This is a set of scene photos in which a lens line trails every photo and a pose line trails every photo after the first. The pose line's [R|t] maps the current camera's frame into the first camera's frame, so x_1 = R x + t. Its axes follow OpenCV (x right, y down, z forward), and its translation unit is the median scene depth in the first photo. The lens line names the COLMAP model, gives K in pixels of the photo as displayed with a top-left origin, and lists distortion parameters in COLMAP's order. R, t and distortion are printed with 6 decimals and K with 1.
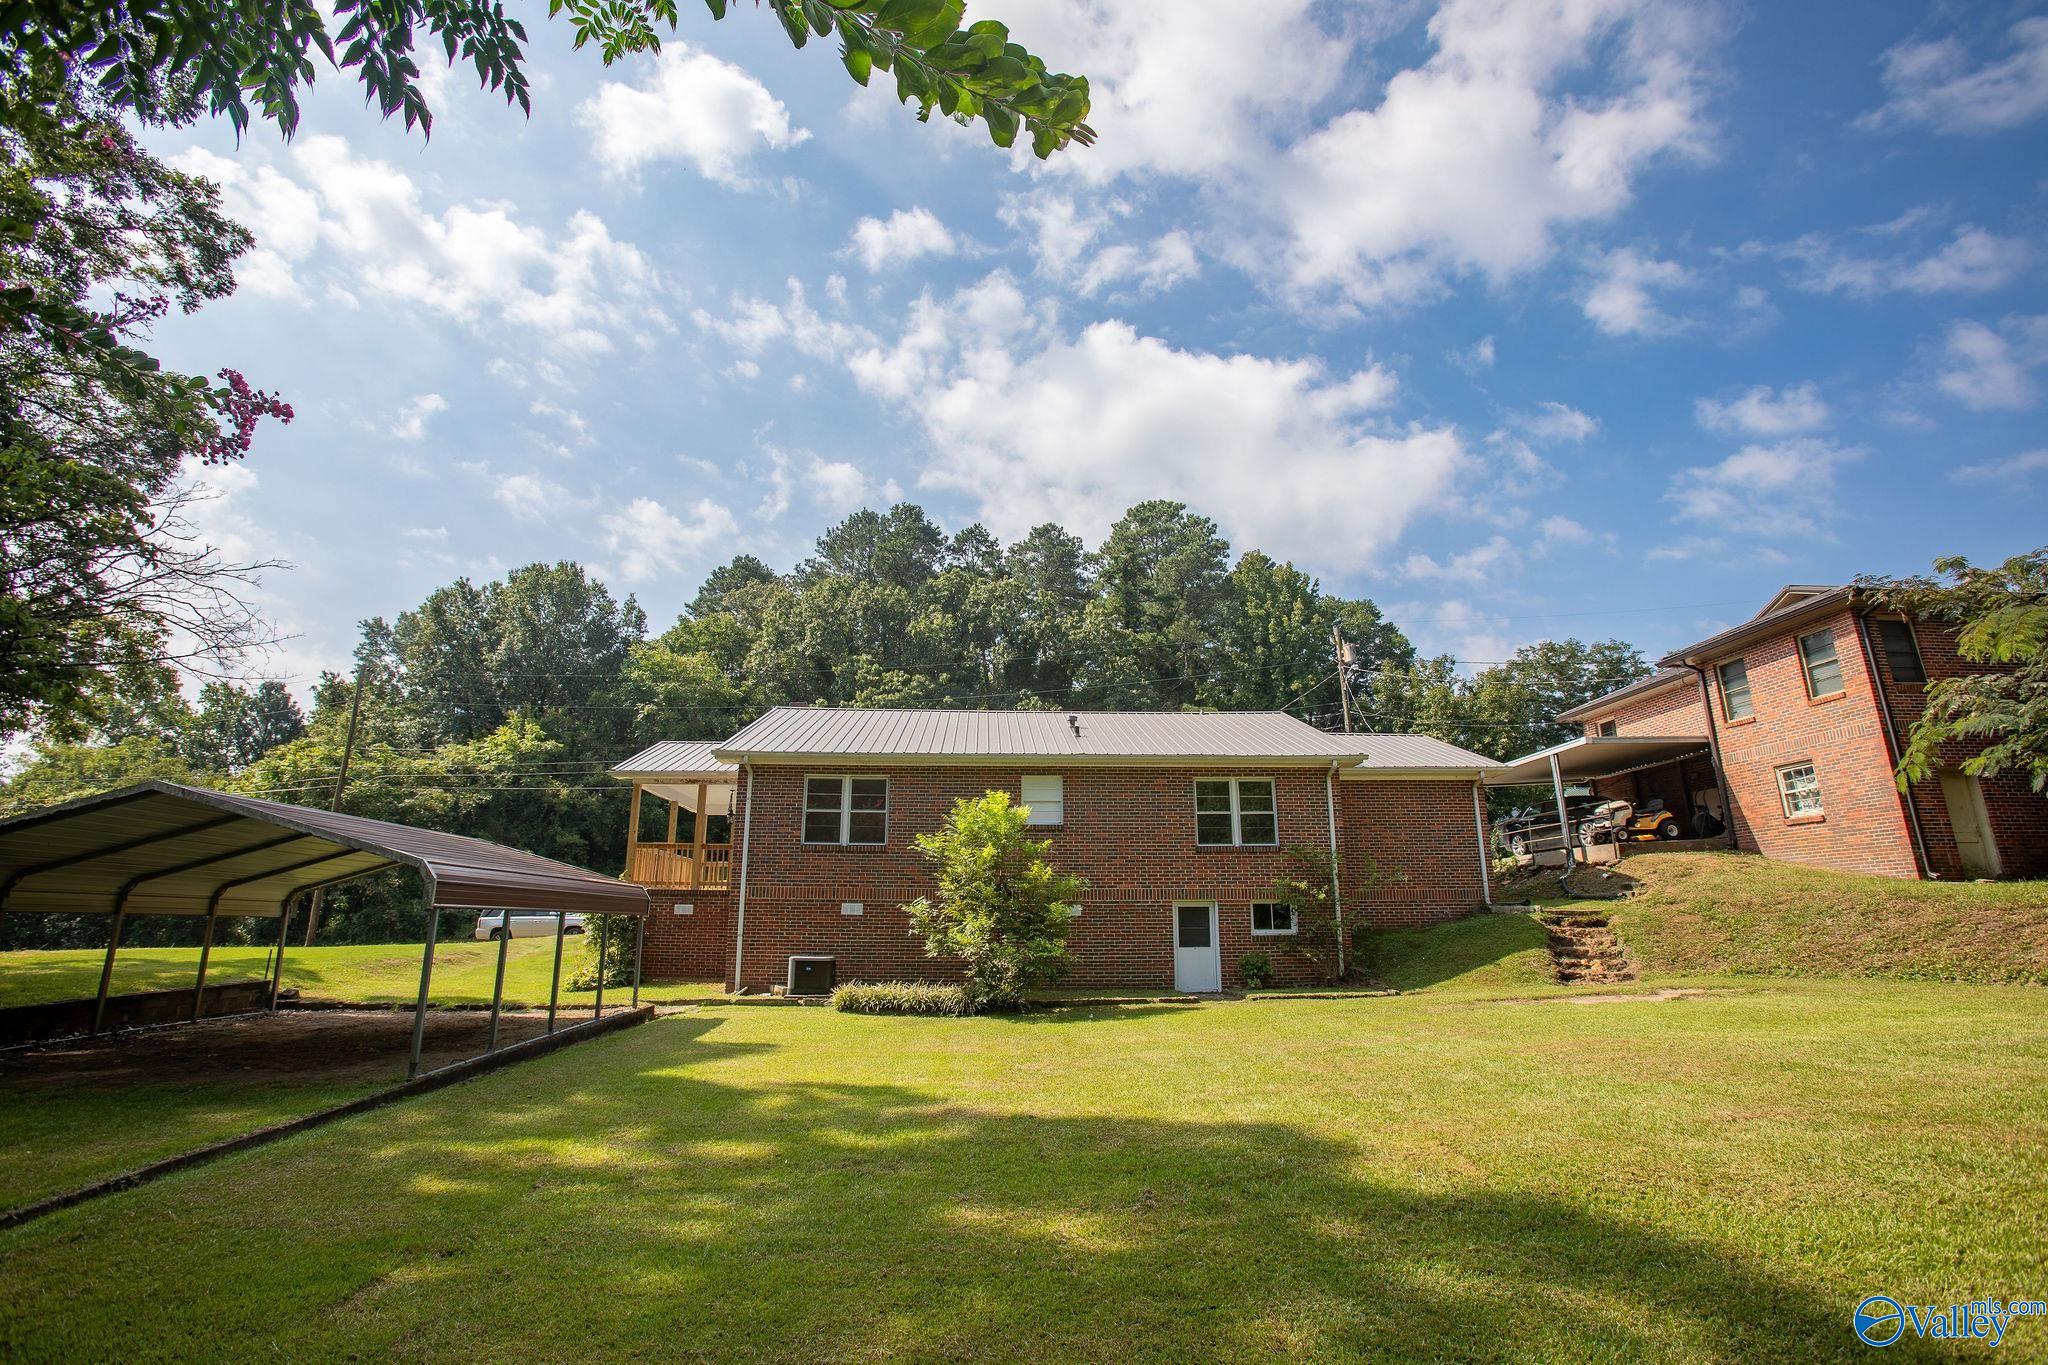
lens RADIAL K [[945.3, 0, 1018.2], [0, 945.3, 677.5], [0, 0, 1]] dist [-0.082502, 0.039068]
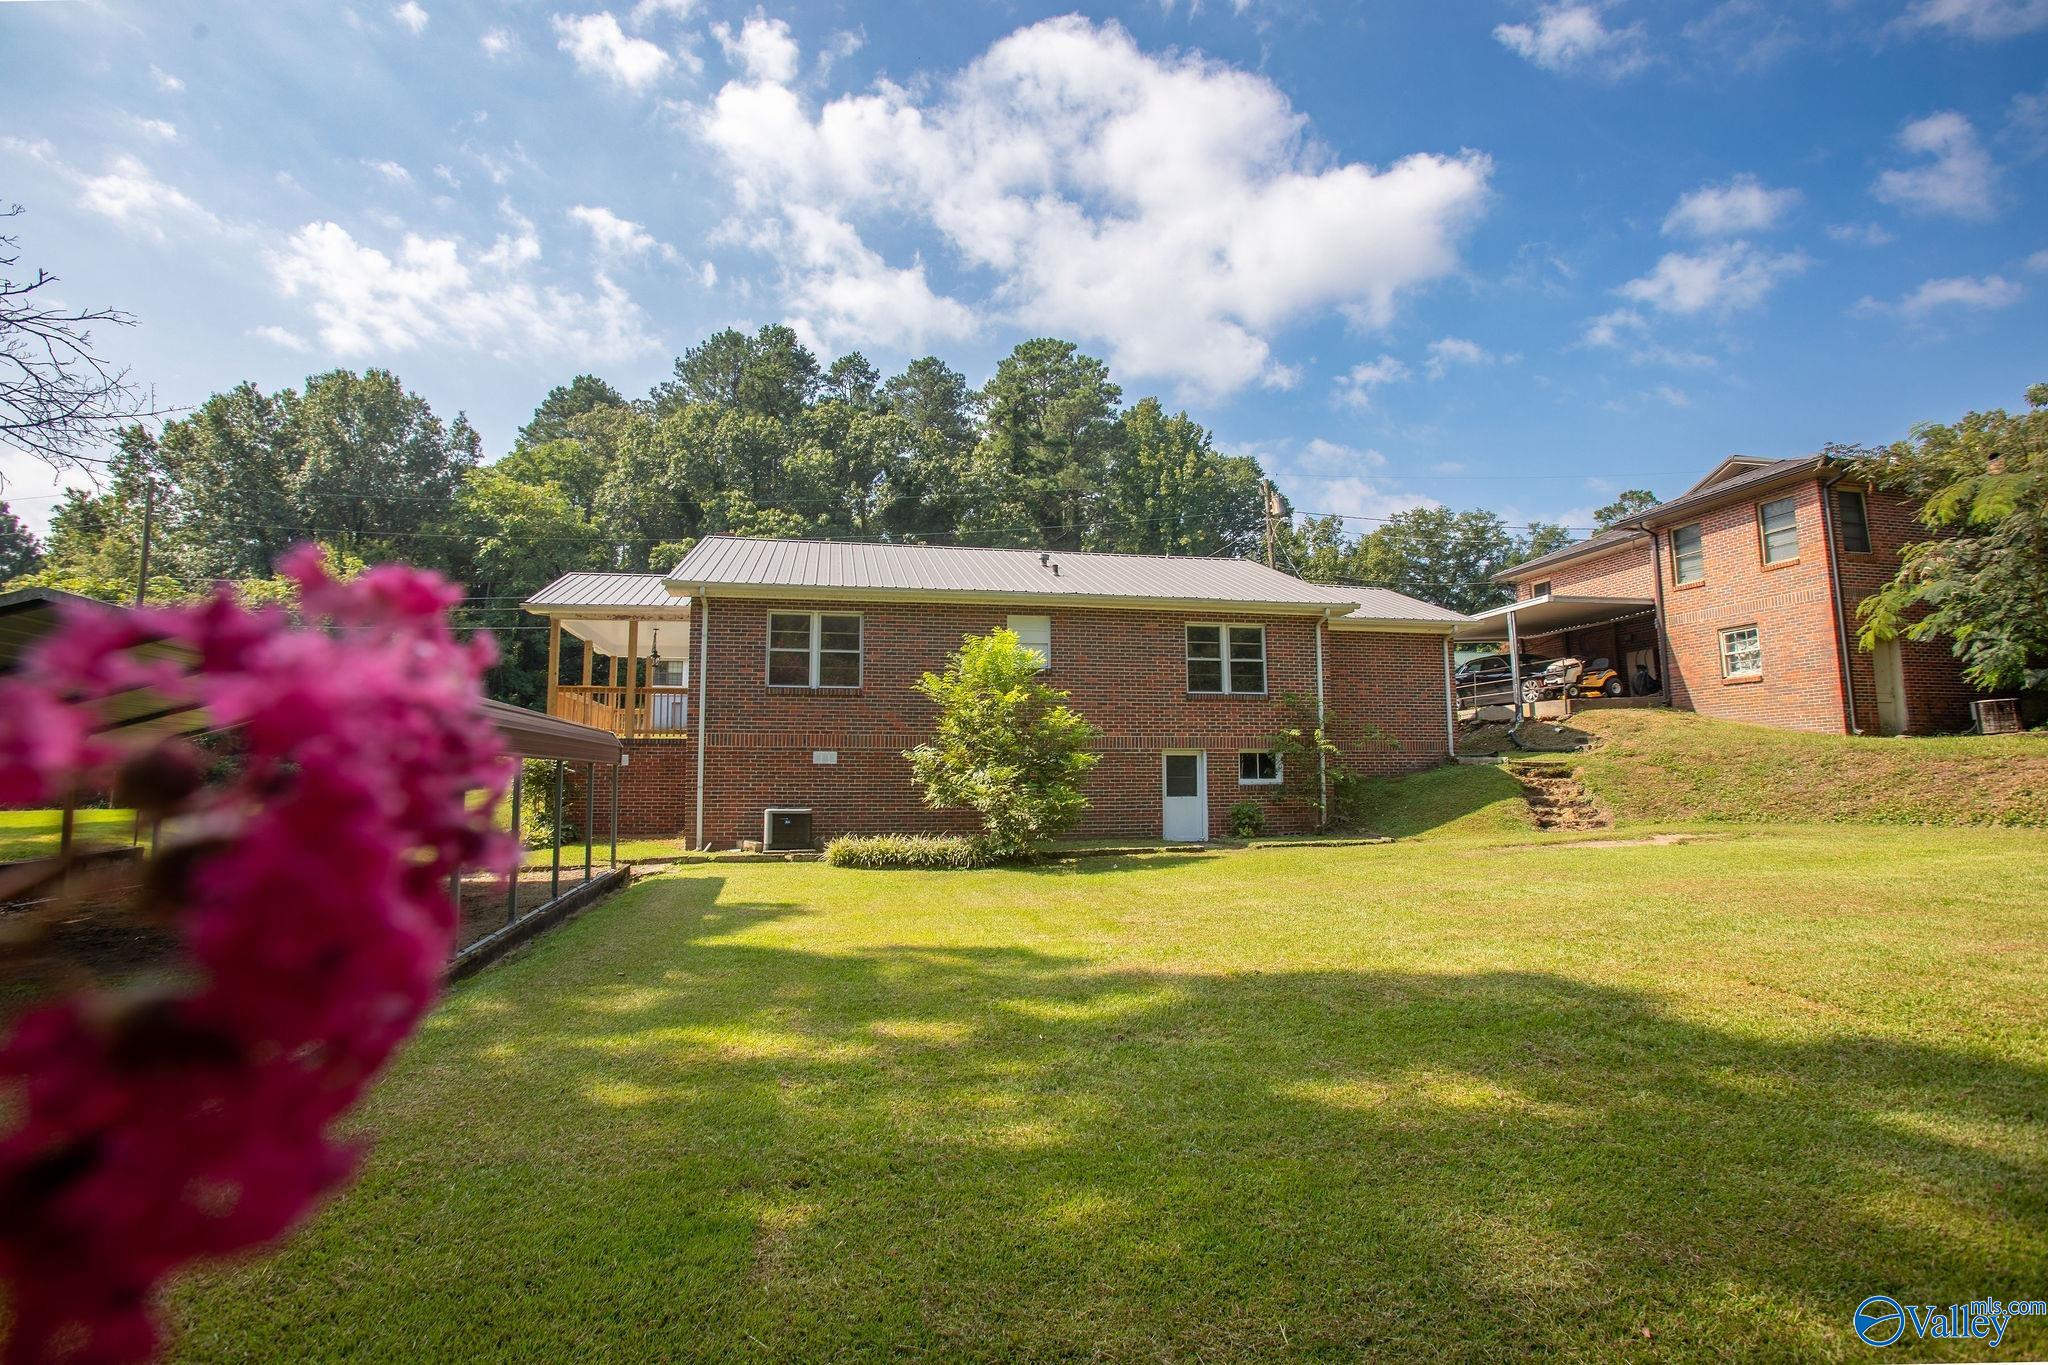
lens RADIAL K [[969.8, 0, 1021.5], [0, 969.8, 682.4], [0, 0, 1]] dist [-0.081949, 0.041609]
pose [[0.987671, 0.011663, 0.156111, -0.117723], [-0.036169, 0.987240, 0.155075, 0.018893], [-0.152310, -0.158810, 0.975490, 0.057344]]
